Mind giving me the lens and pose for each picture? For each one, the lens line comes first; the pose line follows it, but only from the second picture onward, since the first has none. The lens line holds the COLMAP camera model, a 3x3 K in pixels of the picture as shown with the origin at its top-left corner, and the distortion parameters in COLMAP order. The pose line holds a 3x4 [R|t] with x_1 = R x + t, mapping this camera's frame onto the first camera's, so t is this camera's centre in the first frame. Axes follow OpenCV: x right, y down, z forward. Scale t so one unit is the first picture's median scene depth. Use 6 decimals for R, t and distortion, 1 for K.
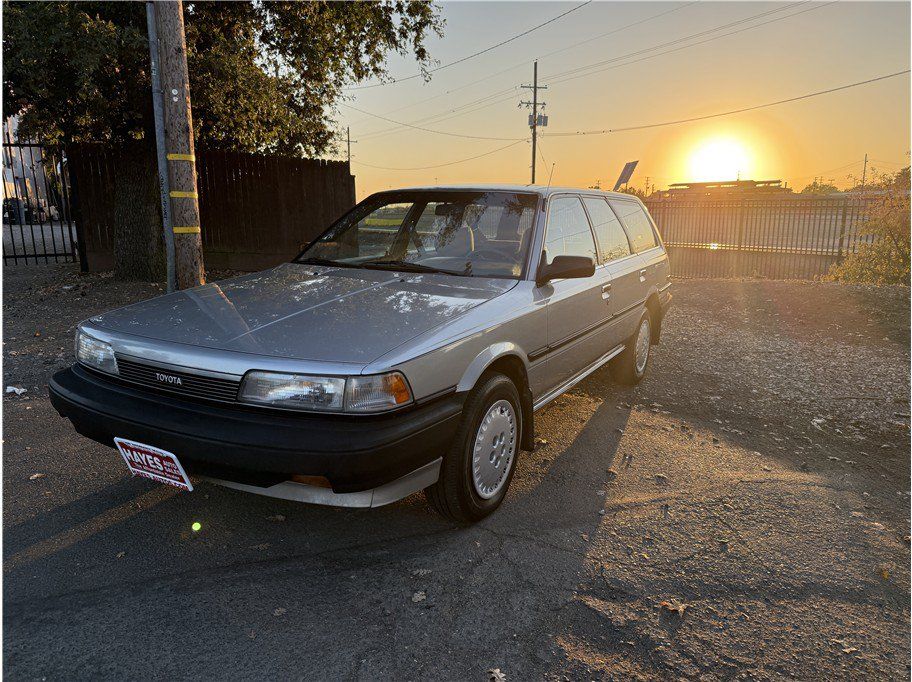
lens RADIAL K [[640.0, 0, 450.7], [0, 640.0, 337.6], [0, 0, 1]] dist [0.103671, -0.145912]
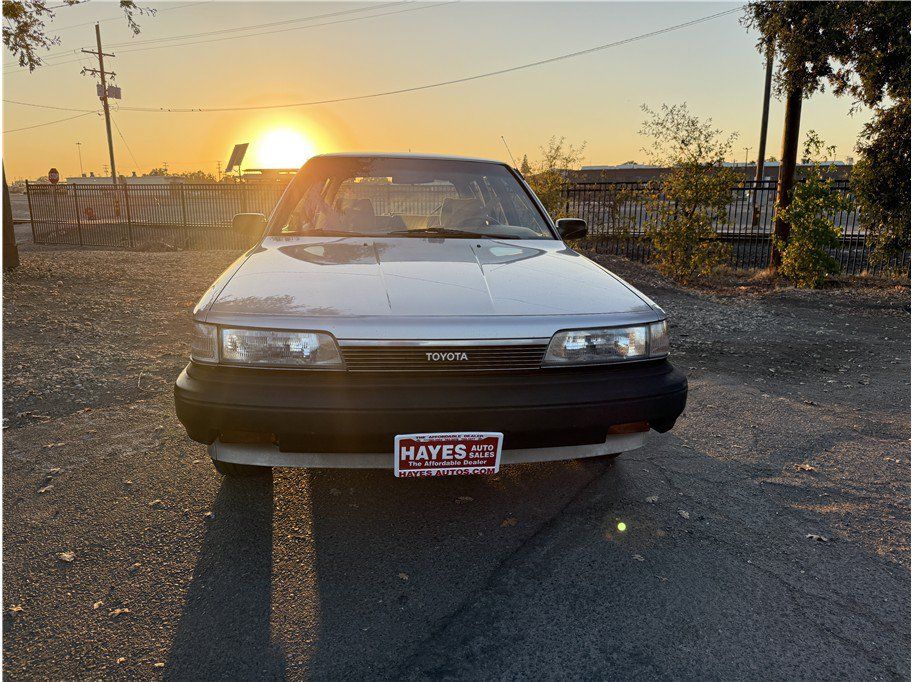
lens RADIAL K [[648.0, 0, 456.0], [0, 648.0, 341.0], [0, 0, 1]] dist [0.032893, -0.046252]
pose [[0.817581, -0.125612, 0.561945, -0.521144], [0.110873, 0.991996, 0.060432, -0.004948], [-0.565038, 0.012896, 0.824964, 0.155698]]
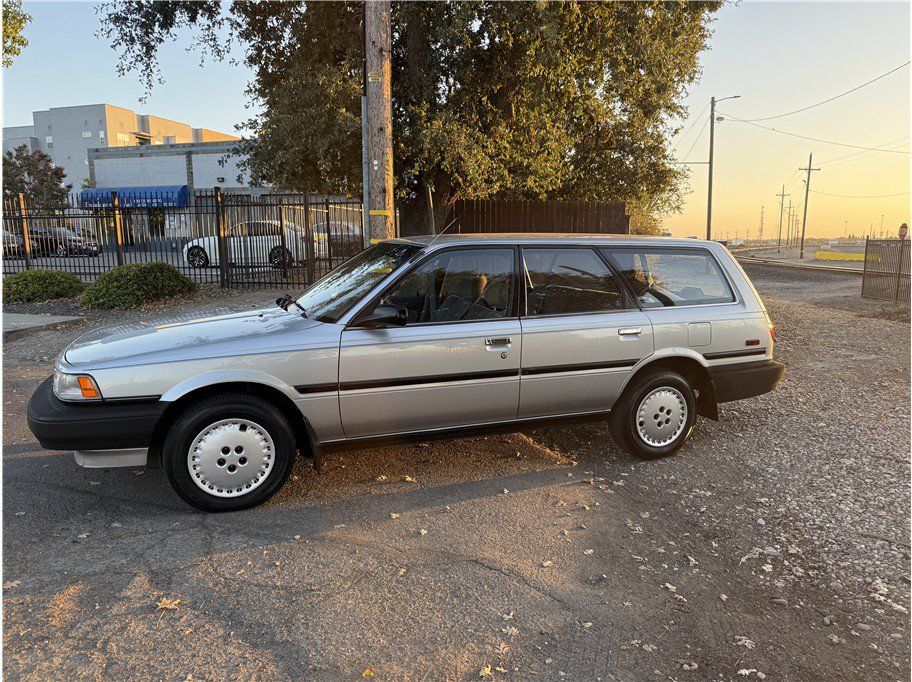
lens RADIAL K [[652.9, 0, 456.0], [0, 652.9, 341.0], [0, 0, 1]] dist [-0.006400, -0.001041]
pose [[0.779011, 0.090141, -0.620497, 0.771909], [-0.121115, 0.992607, -0.007857, -0.059157], [0.615201, 0.081272, 0.784170, 0.187055]]
